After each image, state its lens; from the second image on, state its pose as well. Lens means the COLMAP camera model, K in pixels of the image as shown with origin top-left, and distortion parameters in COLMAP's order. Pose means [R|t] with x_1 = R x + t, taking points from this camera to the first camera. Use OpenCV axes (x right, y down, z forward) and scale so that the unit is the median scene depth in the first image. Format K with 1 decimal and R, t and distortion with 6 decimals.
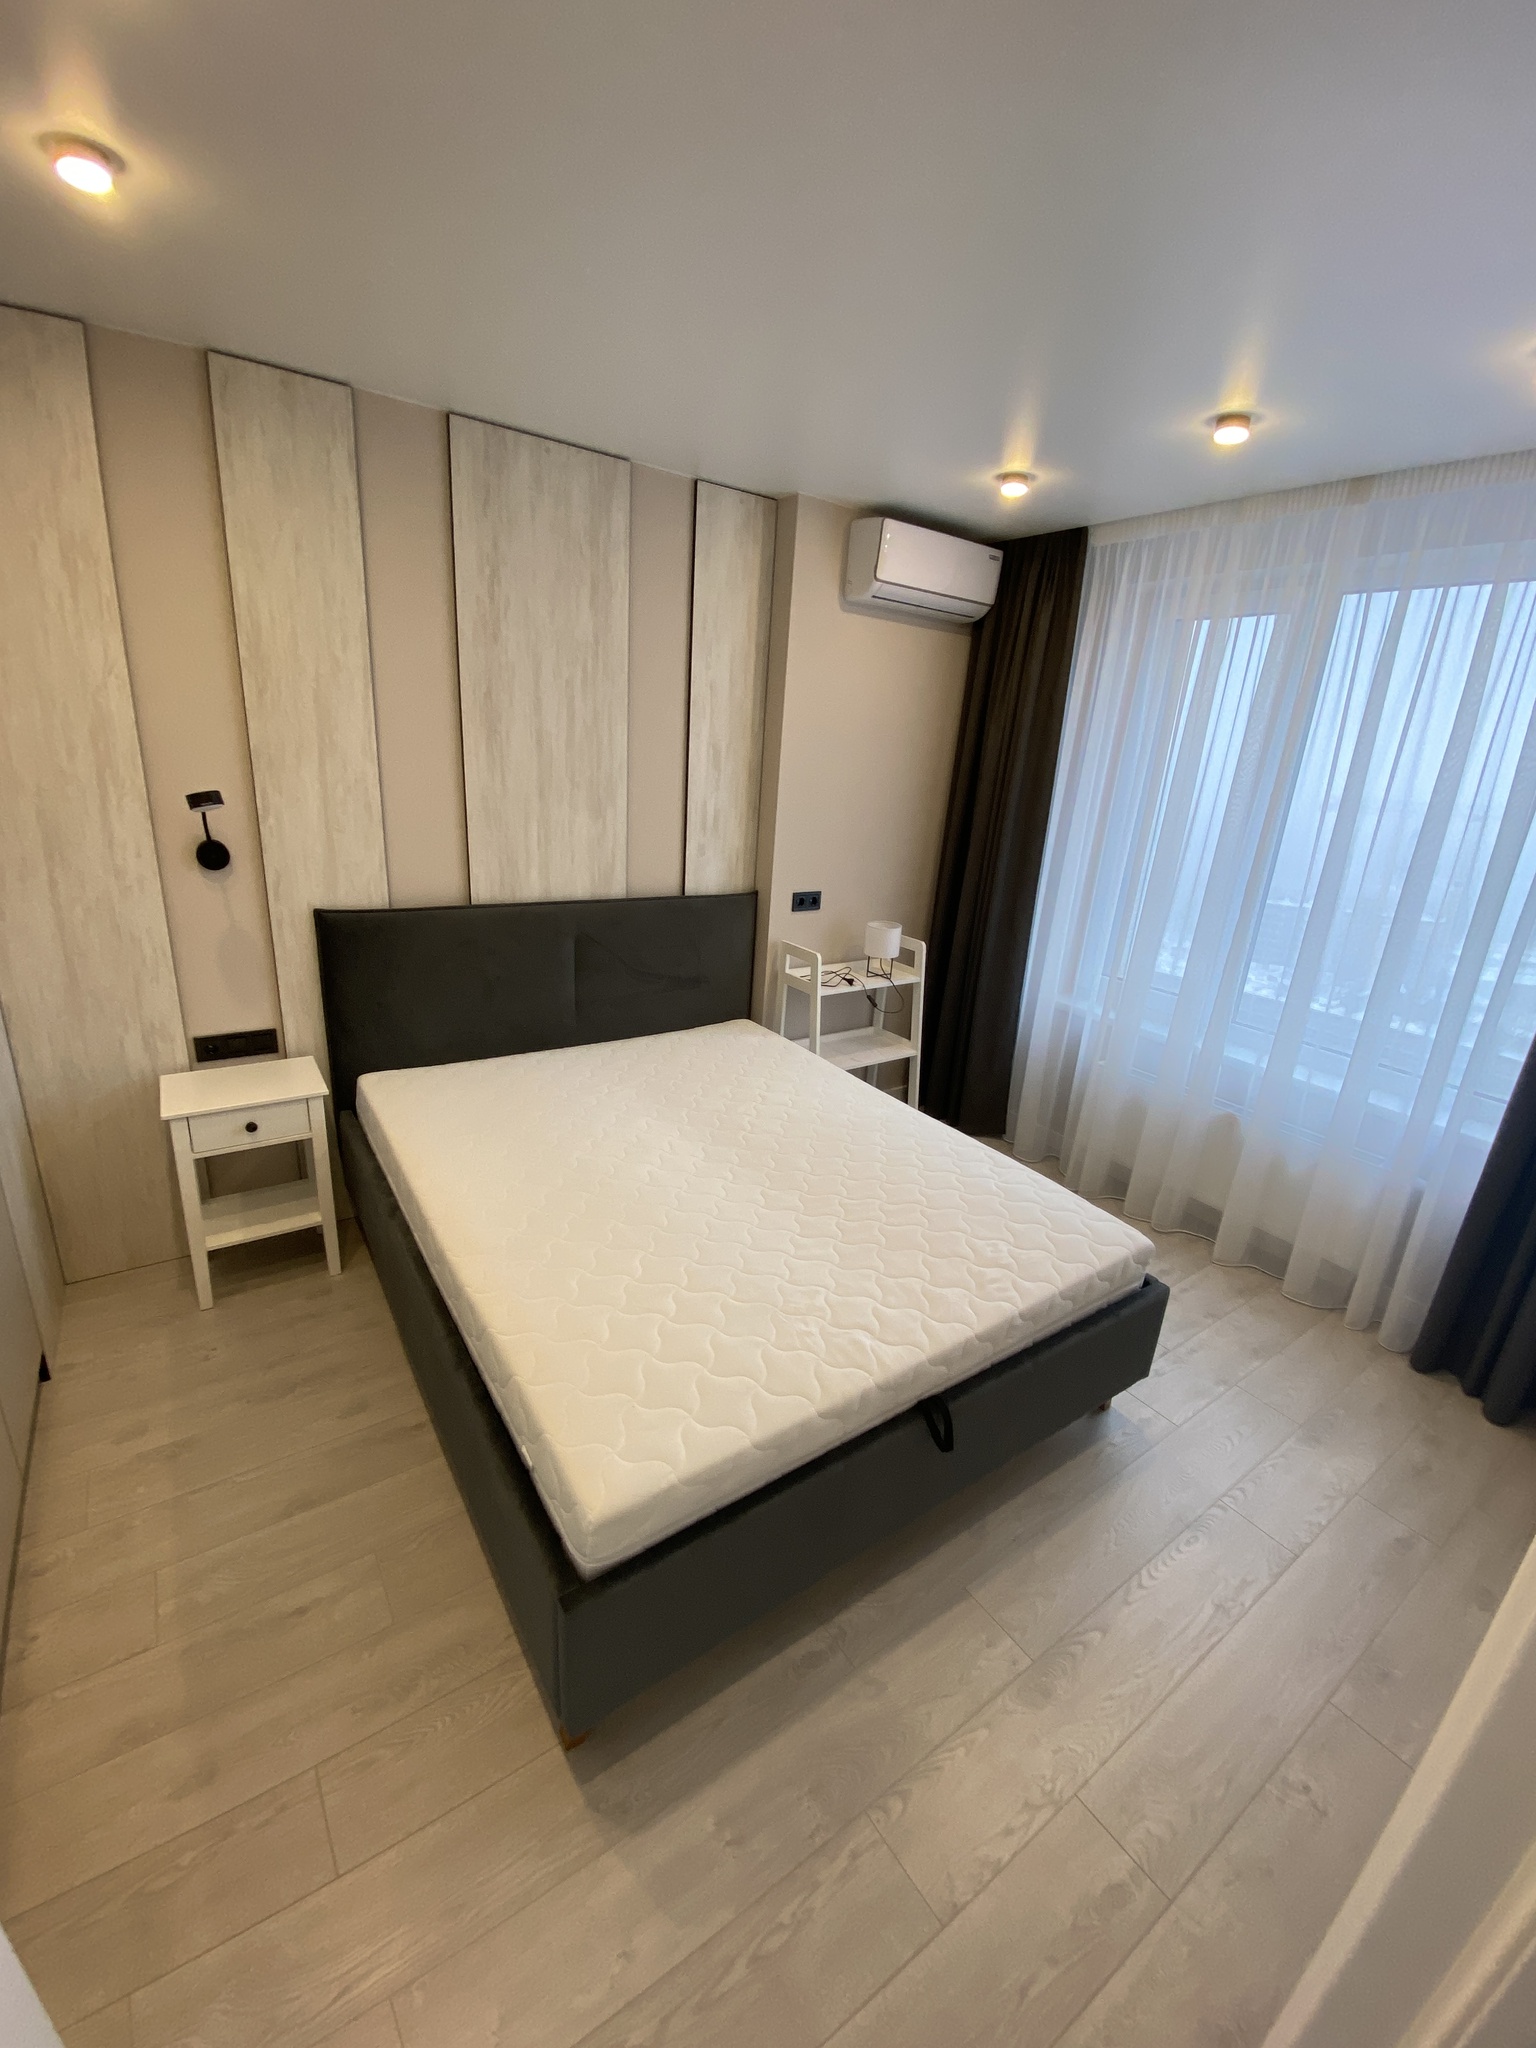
lens RADIAL K [[814.9, 0, 773.1], [0, 814.9, 1031.6], [0, 0, 1]] dist [-0.003516, -0.008763]
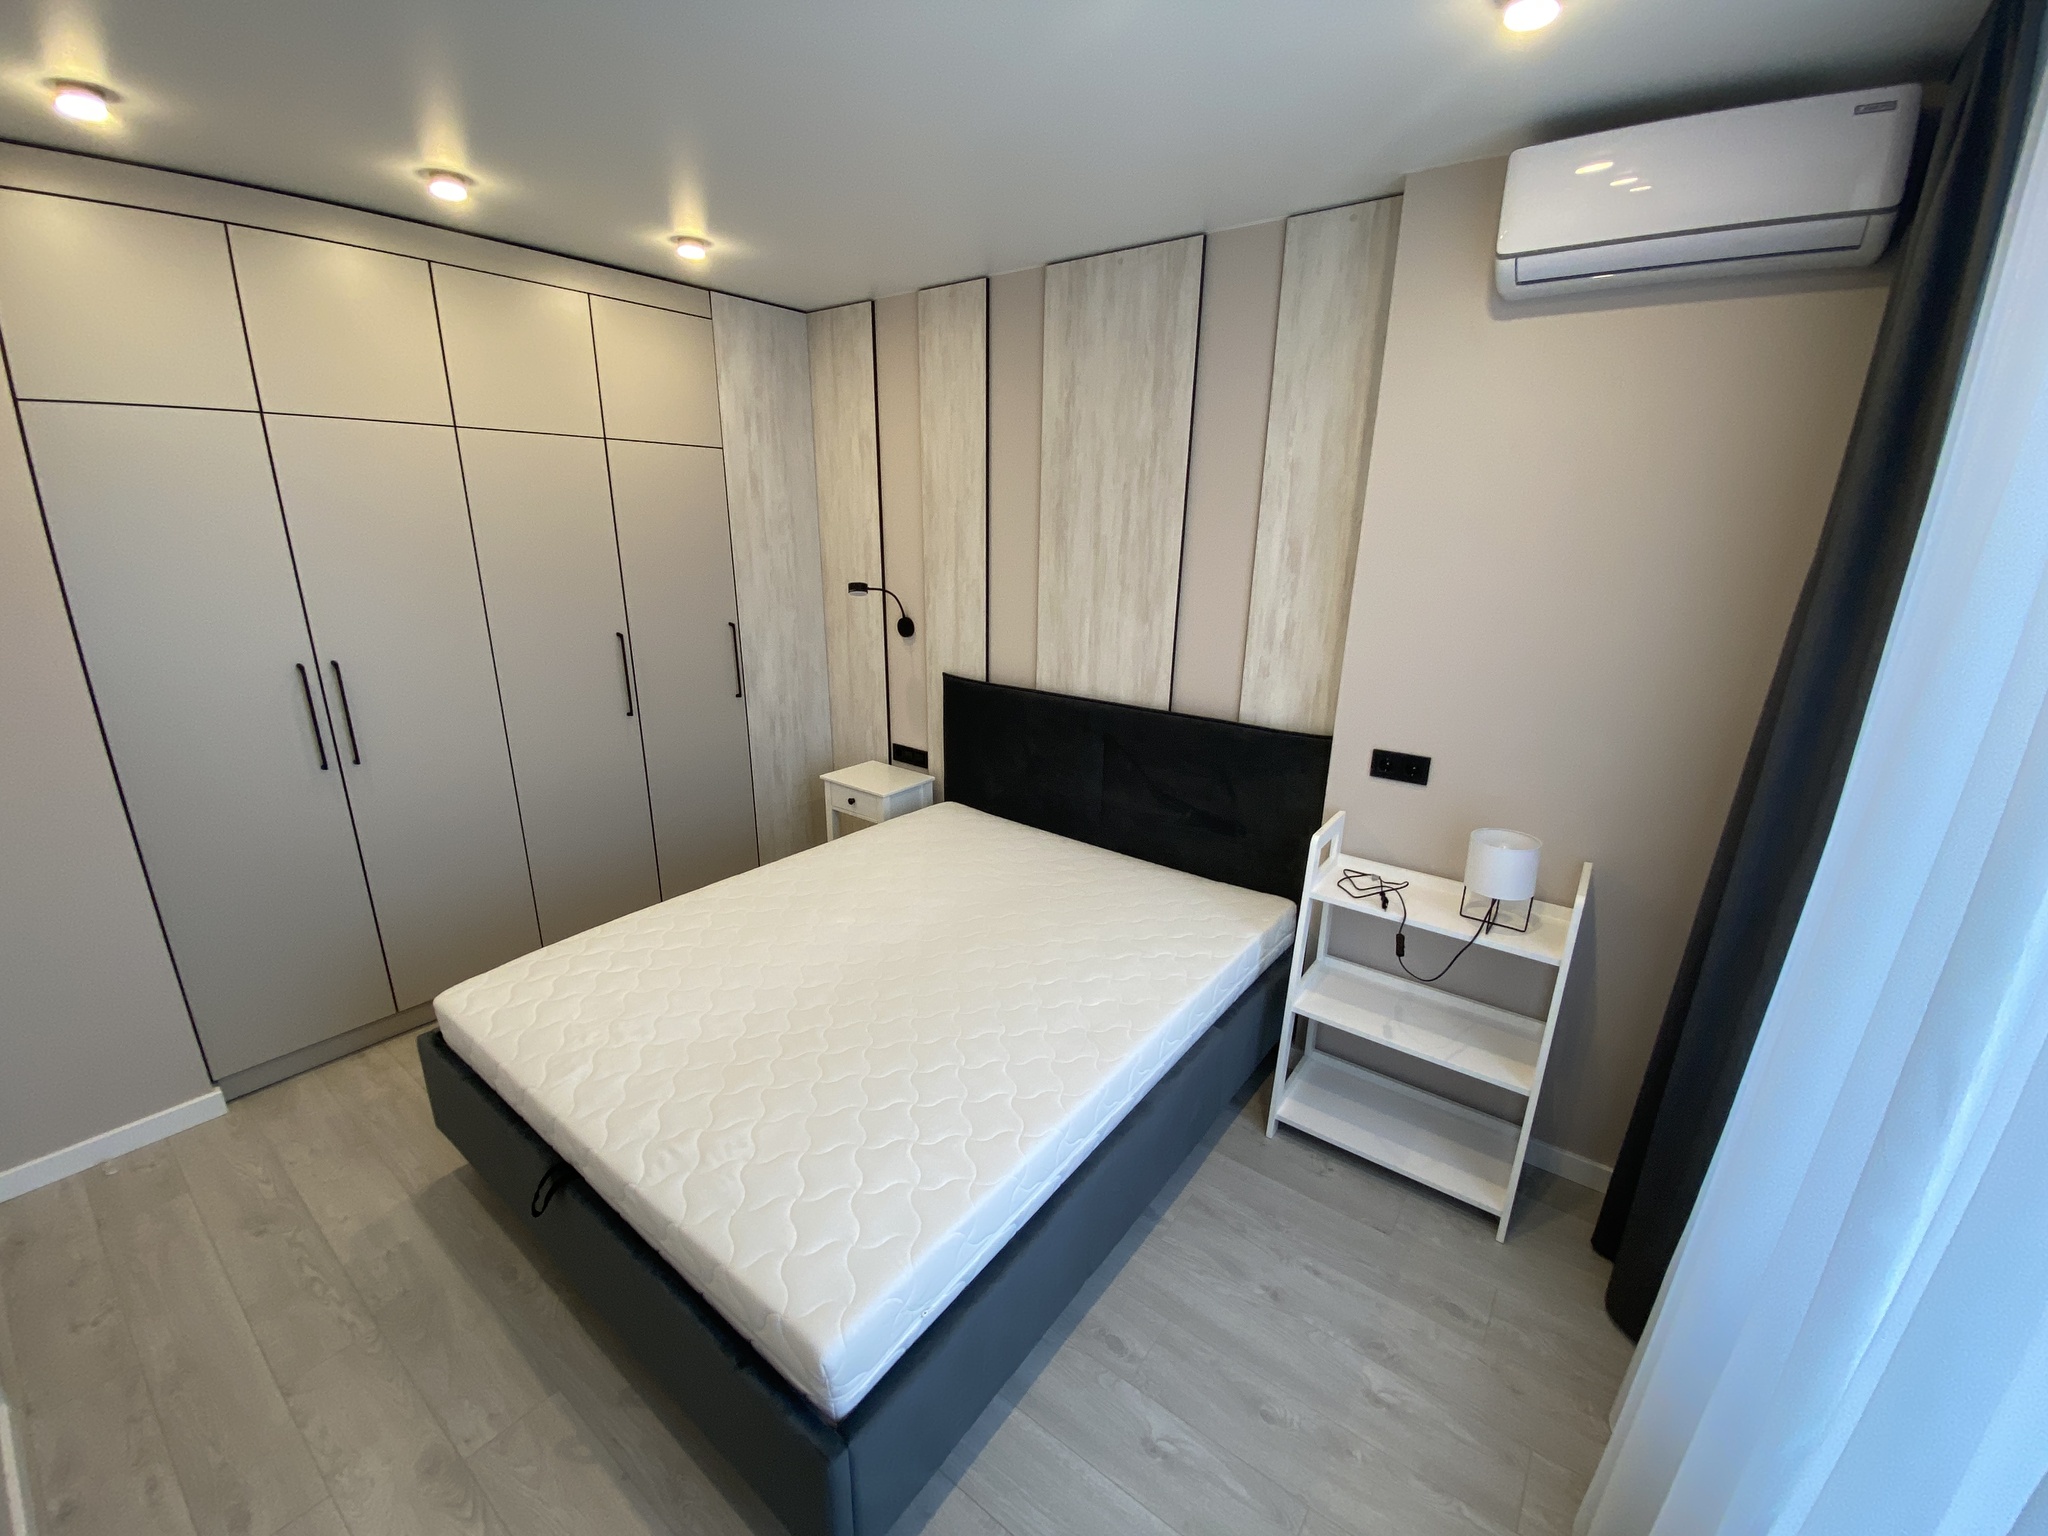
lens RADIAL K [[814.9, 0, 1022.7], [0, 814.9, 782.9], [0, 0, 1]] dist [-0.003516, -0.008763]
pose [[0.313891, 0.231023, -0.920924, 0.703817], [-0.299412, 0.944540, 0.134895, -0.182694], [0.901013, 0.233394, 0.365653, 0.608813]]
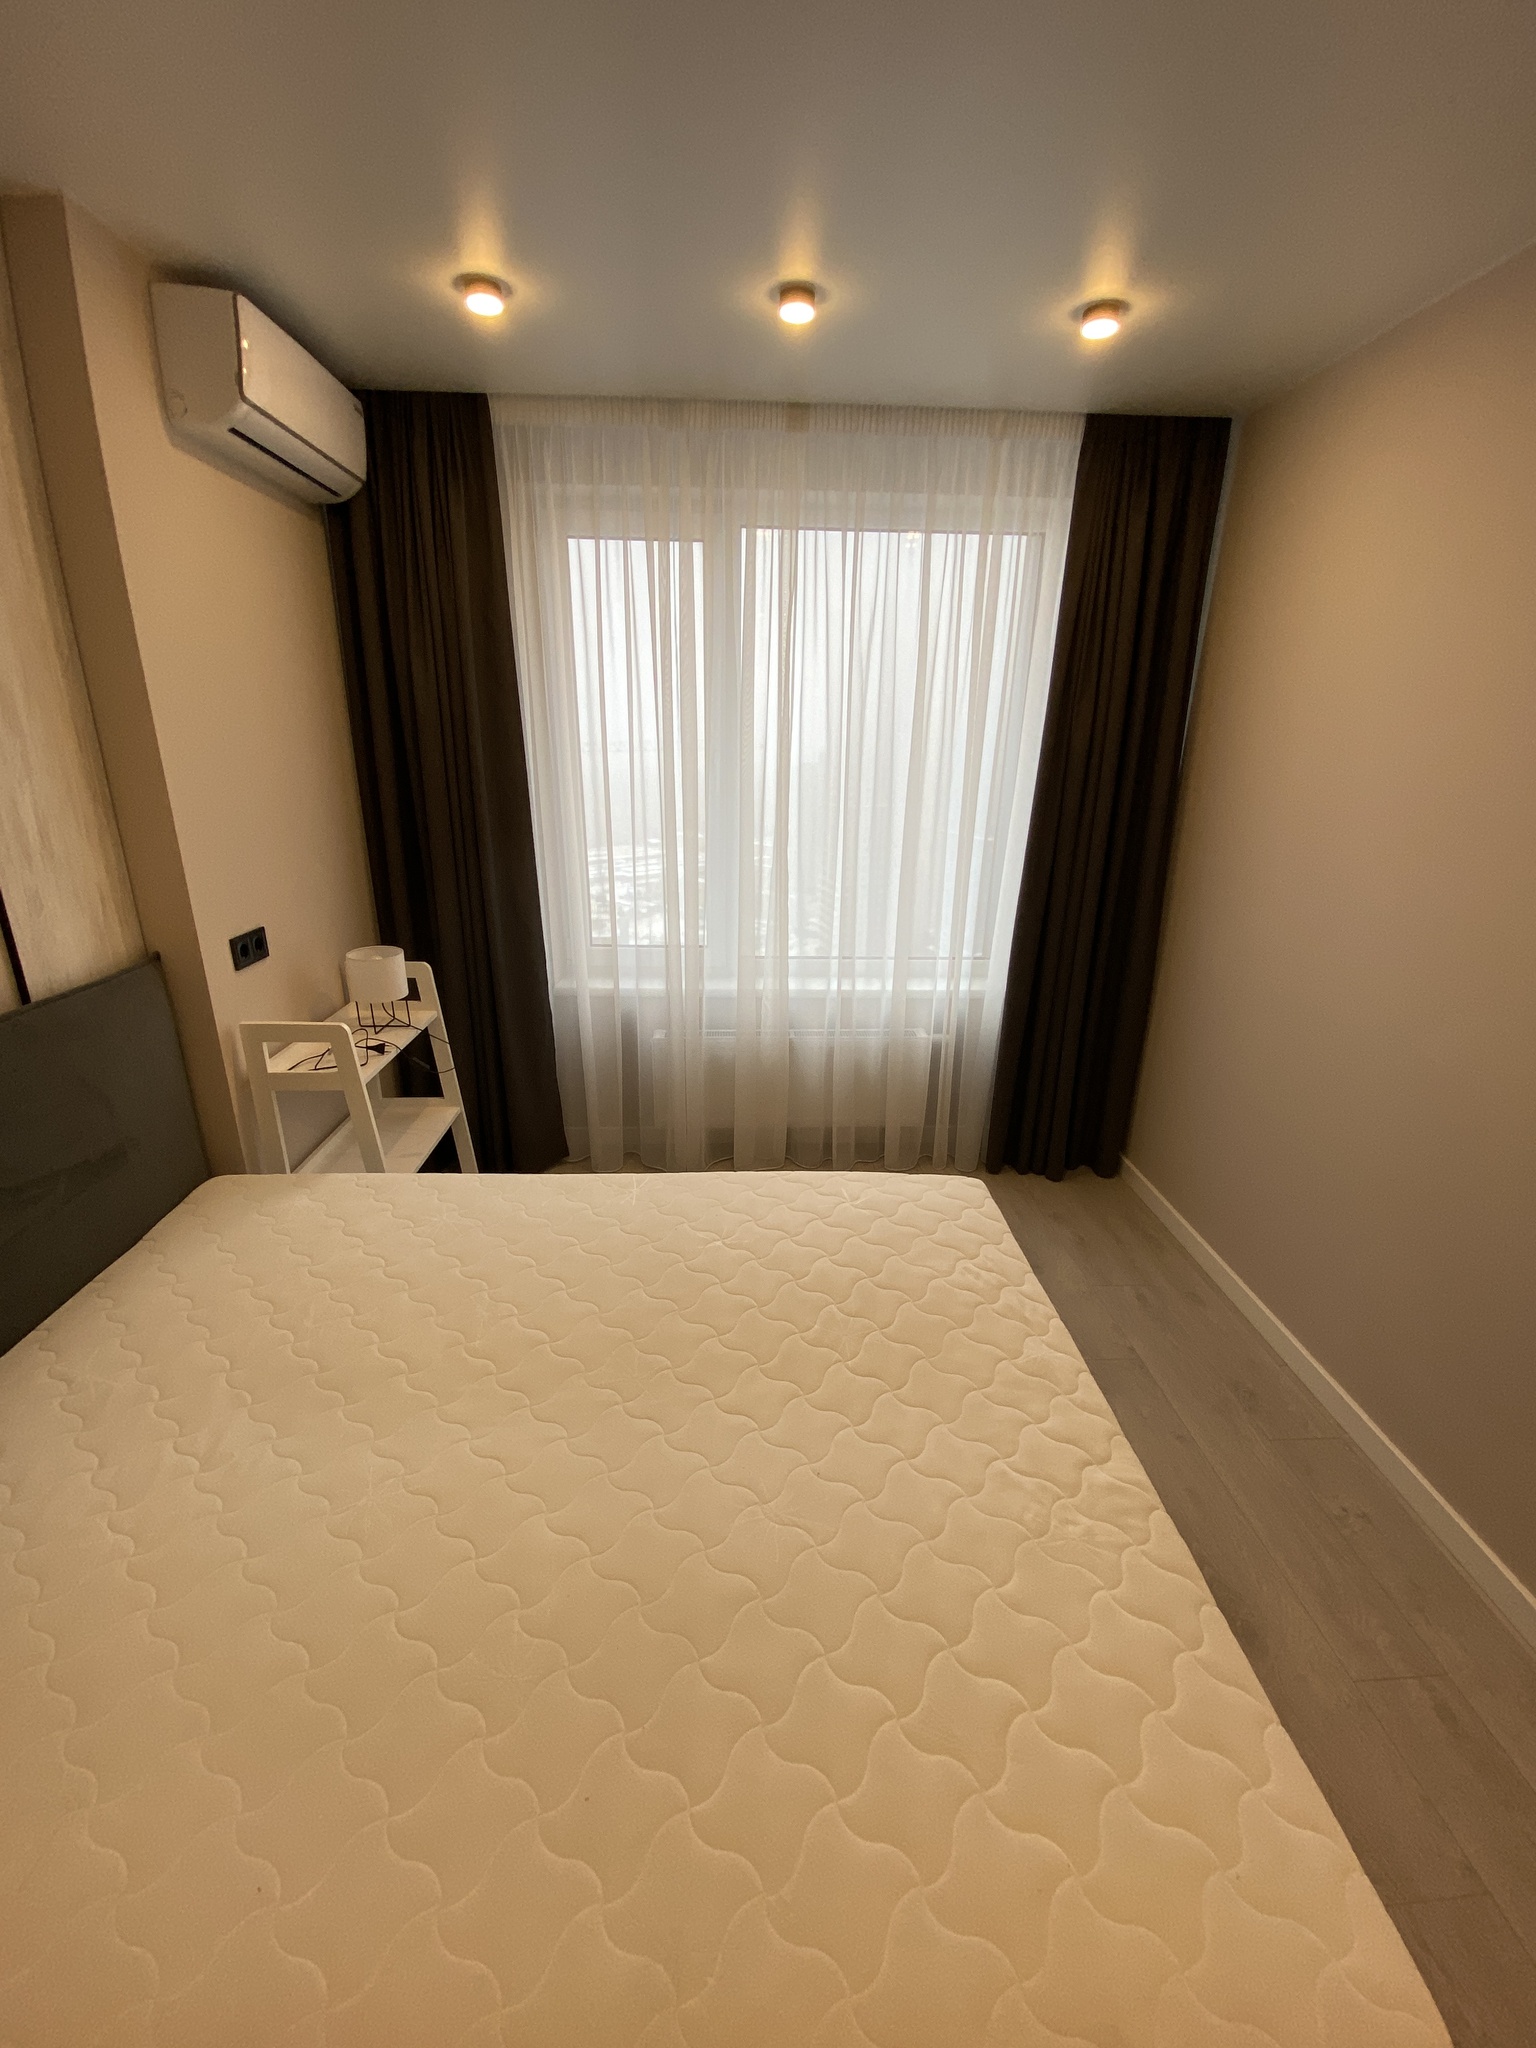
lens RADIAL K [[814.9, 0, 772.2], [0, 814.9, 1022.8], [0, 0, 1]] dist [-0.003516, -0.008763]
pose [[0.547962, -0.324638, 0.770939, -0.286818], [0.283132, 0.939203, 0.194251, -0.145248], [-0.787130, 0.111835, 0.606563, 0.427686]]
